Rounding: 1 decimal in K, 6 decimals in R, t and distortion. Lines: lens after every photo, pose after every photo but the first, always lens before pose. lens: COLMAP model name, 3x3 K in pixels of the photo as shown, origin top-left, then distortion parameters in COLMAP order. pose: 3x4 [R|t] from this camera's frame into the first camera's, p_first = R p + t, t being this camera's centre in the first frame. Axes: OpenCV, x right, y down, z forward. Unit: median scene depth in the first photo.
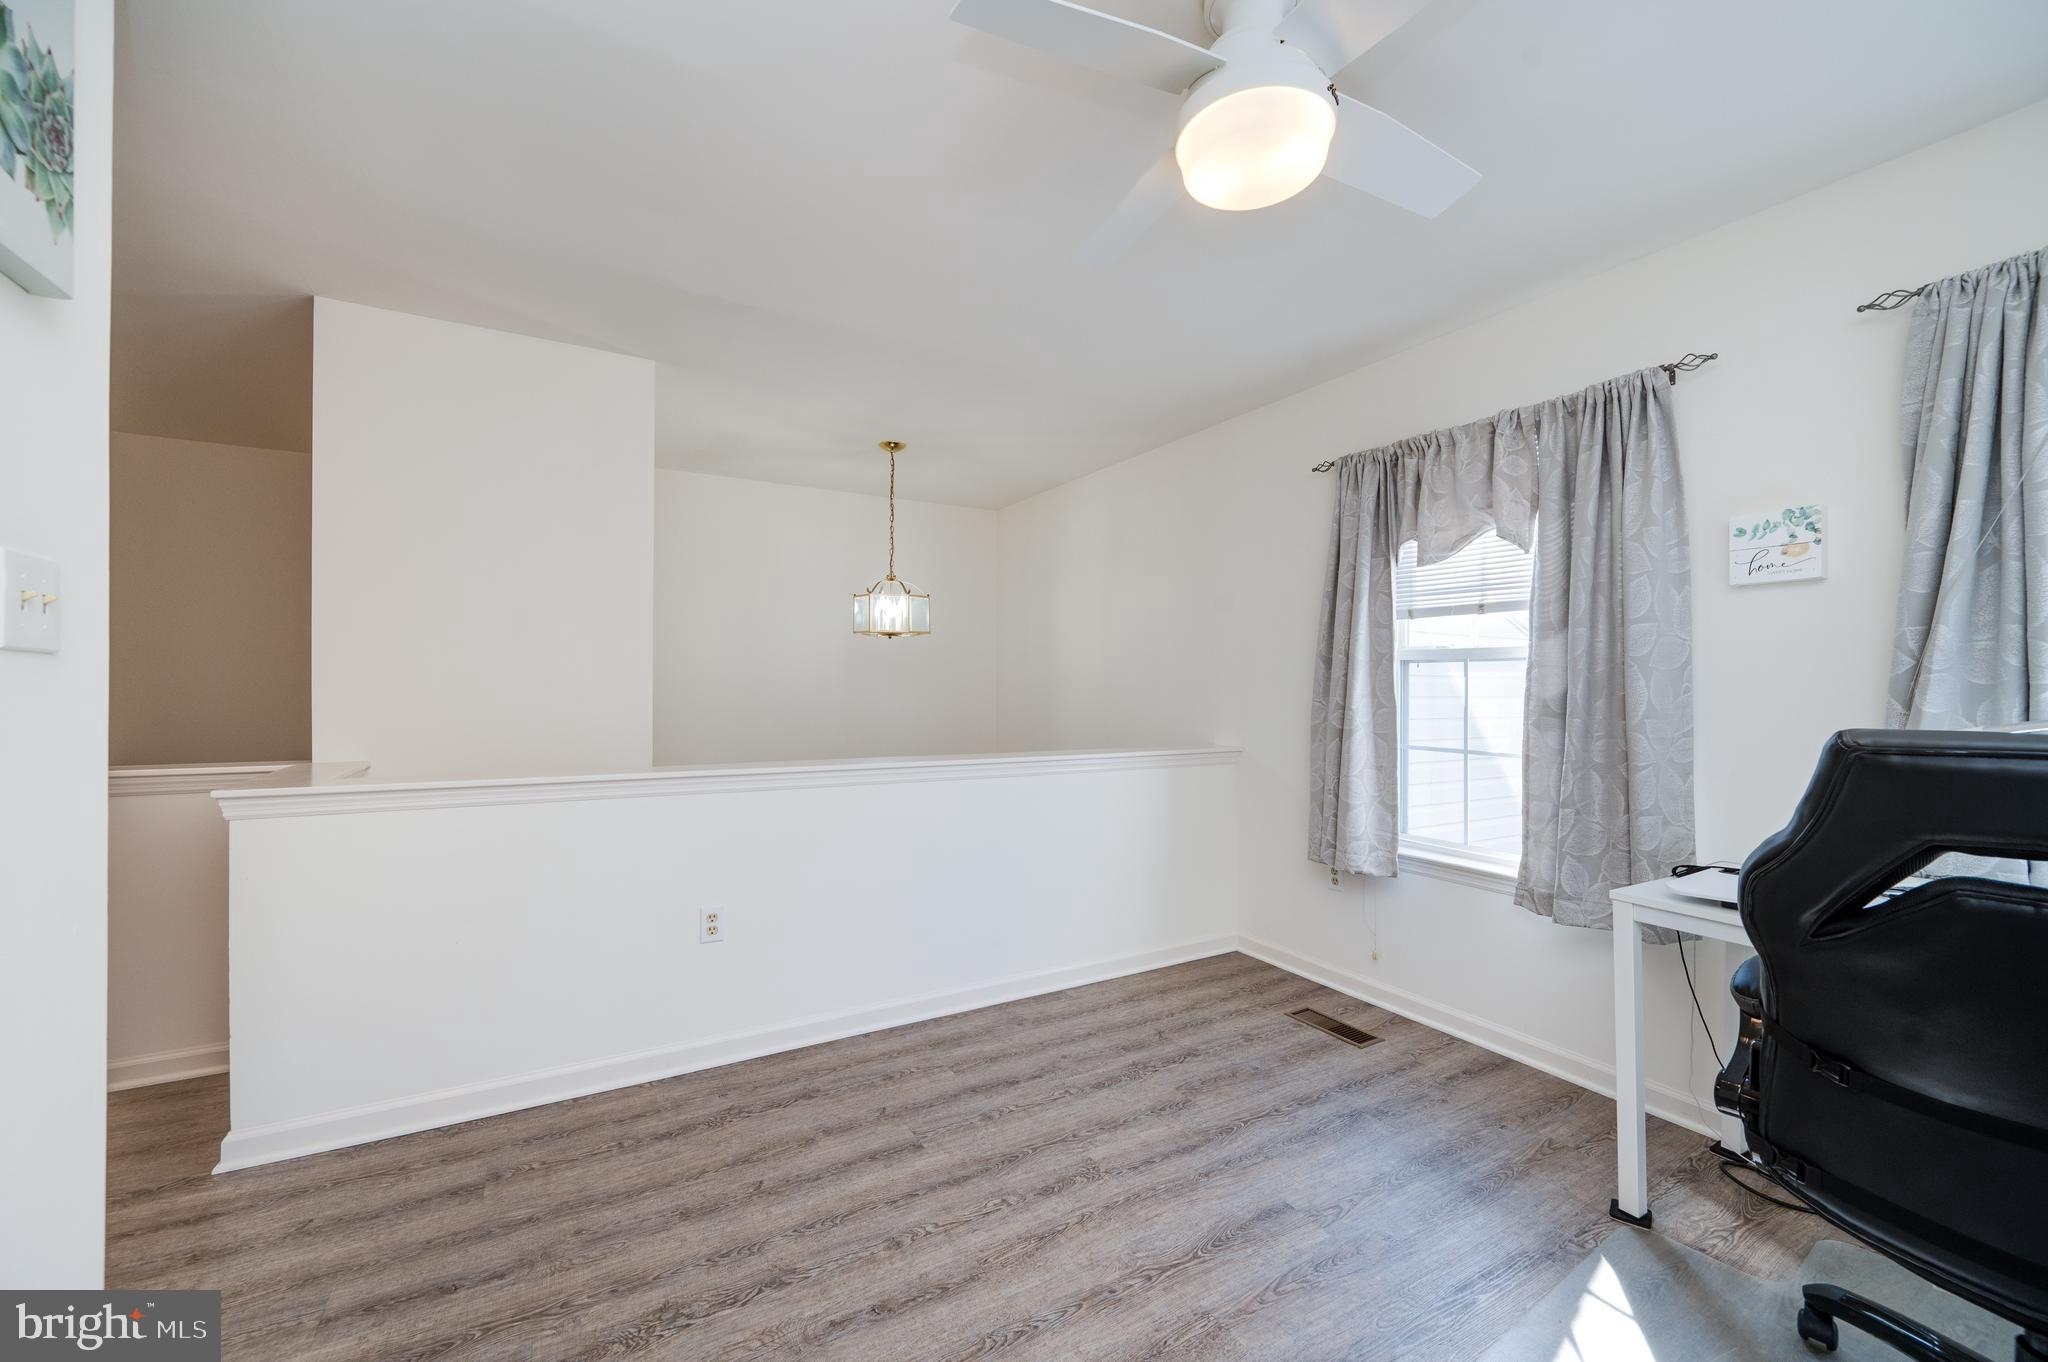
lens RADIAL K [[820.6, 0, 1026.5], [0, 820.6, 685.3], [0, 0, 1]] dist [-0.001810, -0.001603]
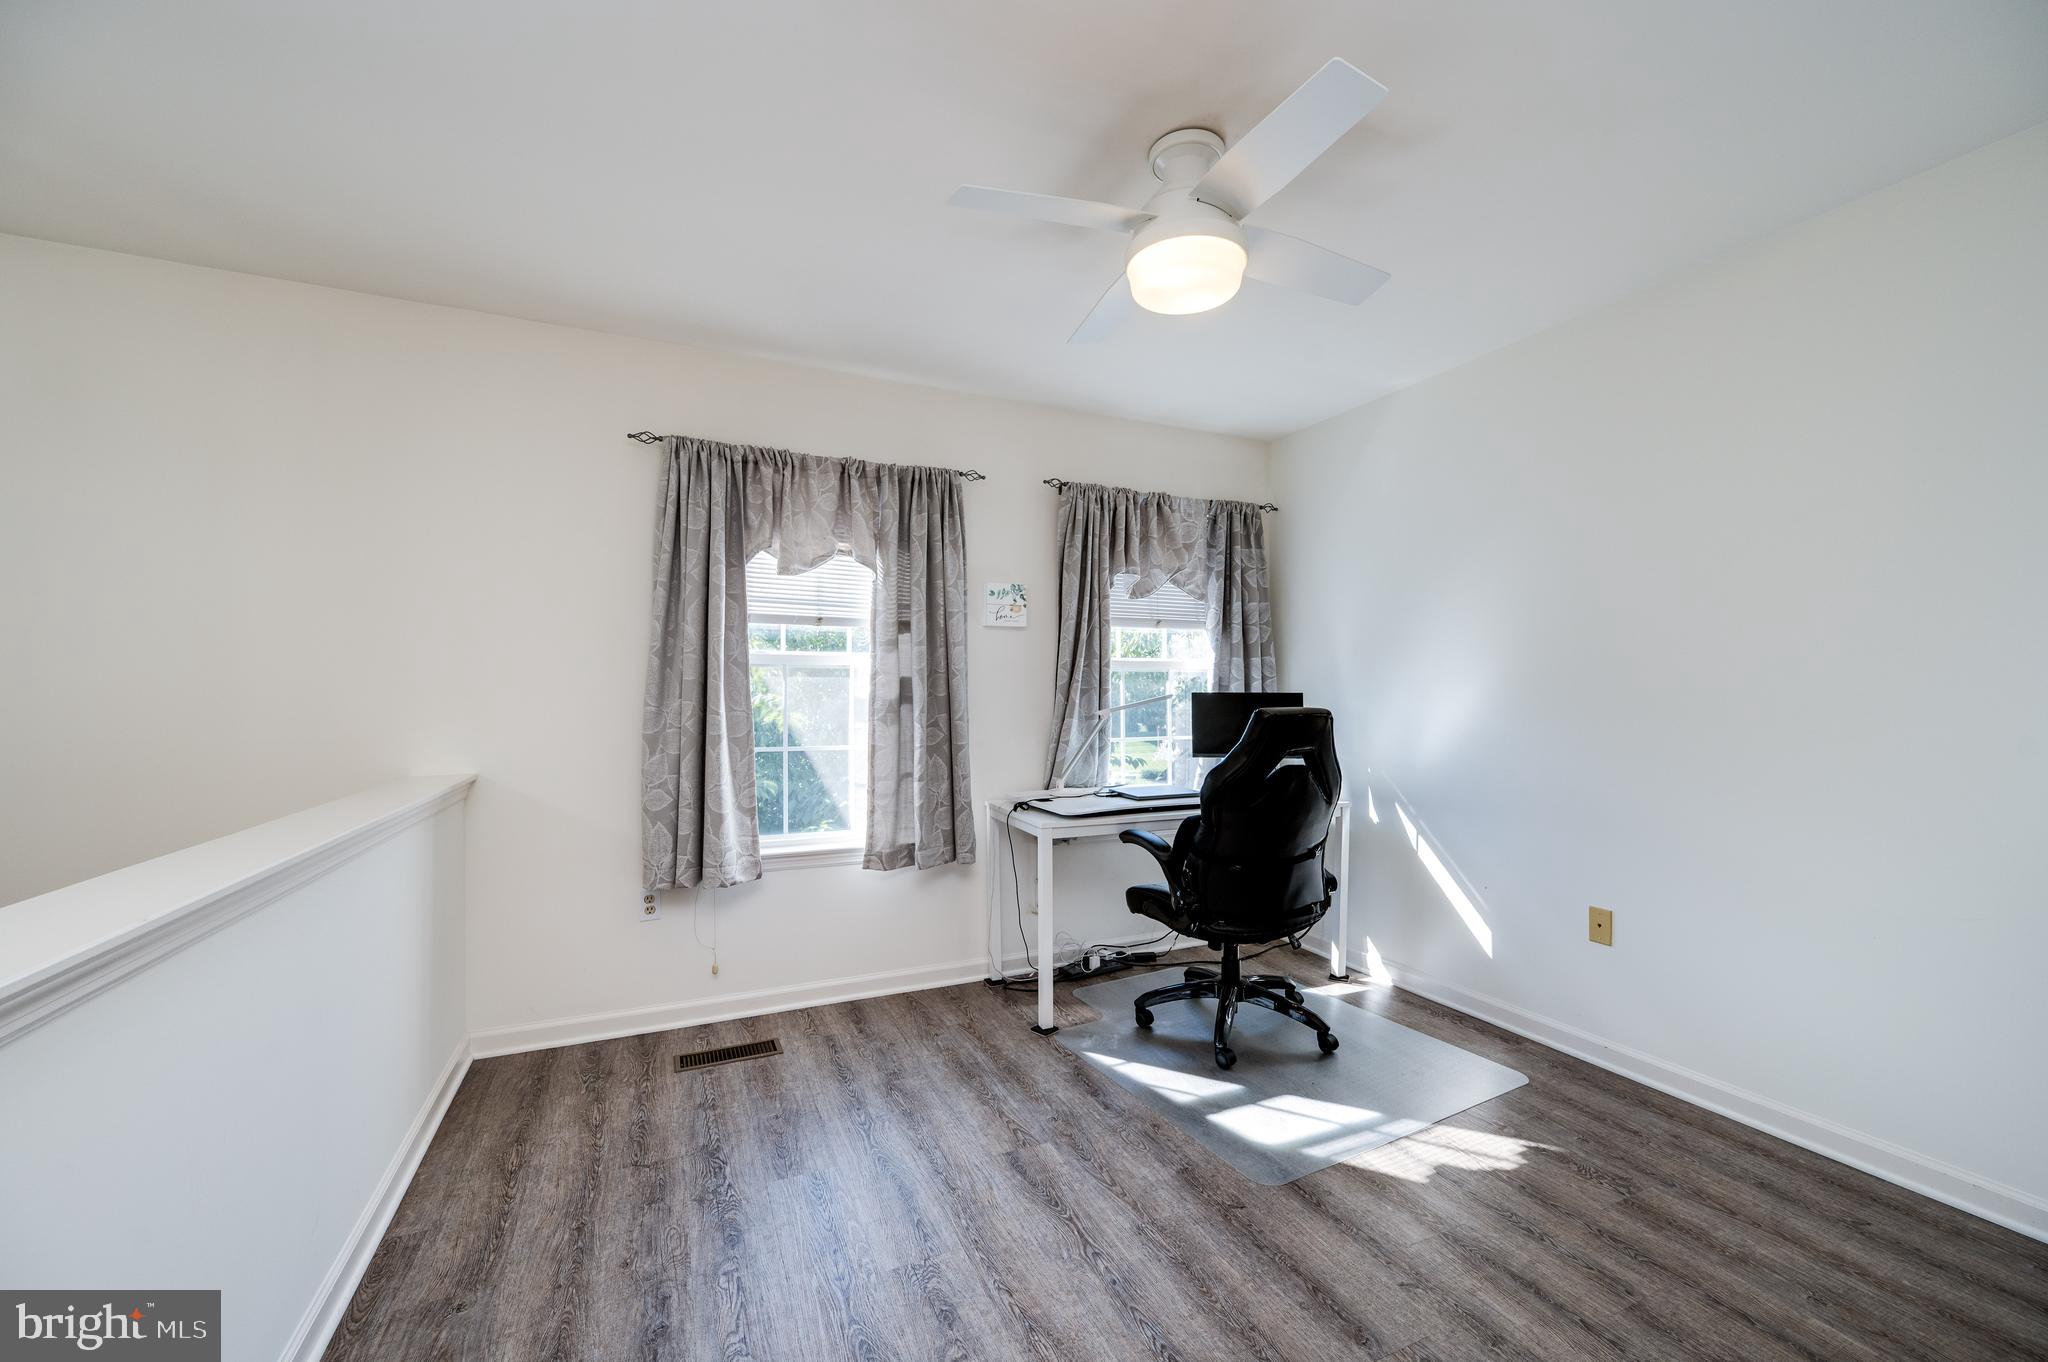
lens RADIAL K [[820.6, 0, 1024.1], [0, 820.6, 692.2], [0, 0, 1]] dist [-0.001810, -0.001603]
pose [[0.078891, -0.000220, 0.996883, -0.557806], [0.000126, 1.000000, 0.000211, 0.004866], [-0.996883, 0.000109, 0.078891, 0.627126]]
